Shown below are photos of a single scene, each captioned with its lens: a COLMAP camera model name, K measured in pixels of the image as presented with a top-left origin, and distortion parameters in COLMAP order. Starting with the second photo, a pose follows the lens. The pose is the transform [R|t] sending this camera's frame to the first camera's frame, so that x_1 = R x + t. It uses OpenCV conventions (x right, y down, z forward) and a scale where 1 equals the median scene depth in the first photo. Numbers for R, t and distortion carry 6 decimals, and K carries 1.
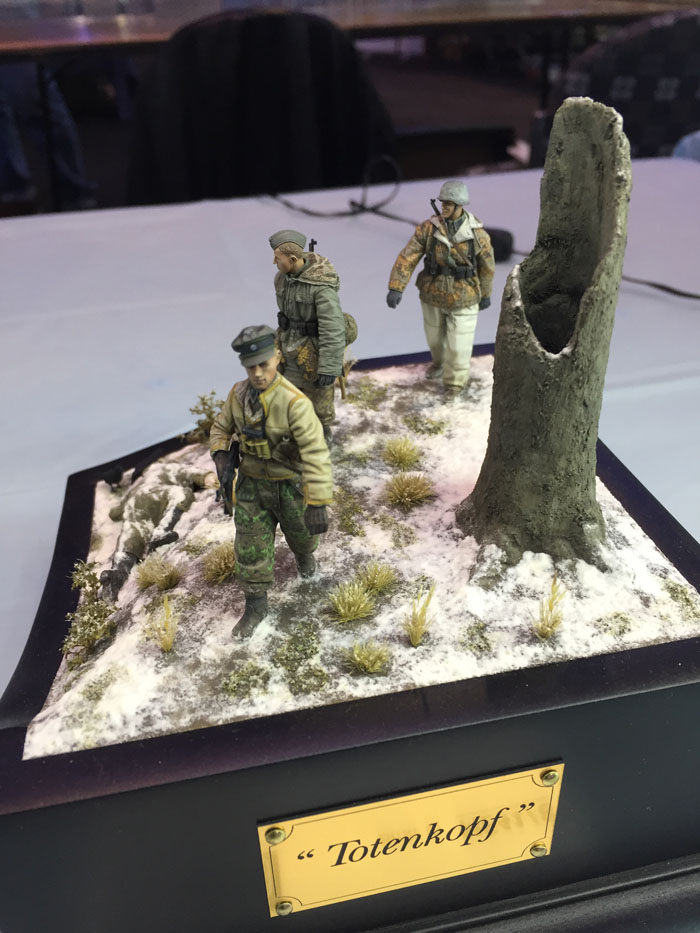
lens RADIAL K [[798.8, 0, 349.3], [0, 798.8, 466.7], [0, 0, 1]] dist [0.056823, -0.077644]
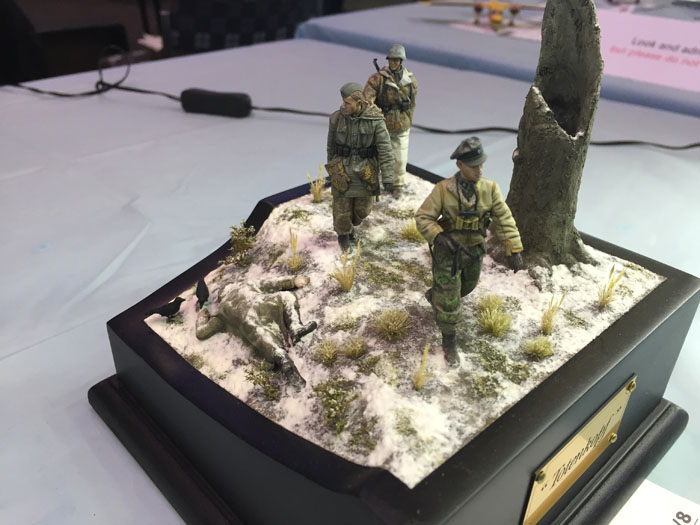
lens RADIAL K [[599.3, 0, 348.8], [0, 599.3, 263.2], [0, 0, 1]] dist [0.056823, -0.077644]
pose [[0.857059, -0.221326, 0.465258, -0.716628], [0.230794, 0.972285, 0.037374, -0.039735], [-0.460635, 0.075347, 0.884386, 0.134234]]
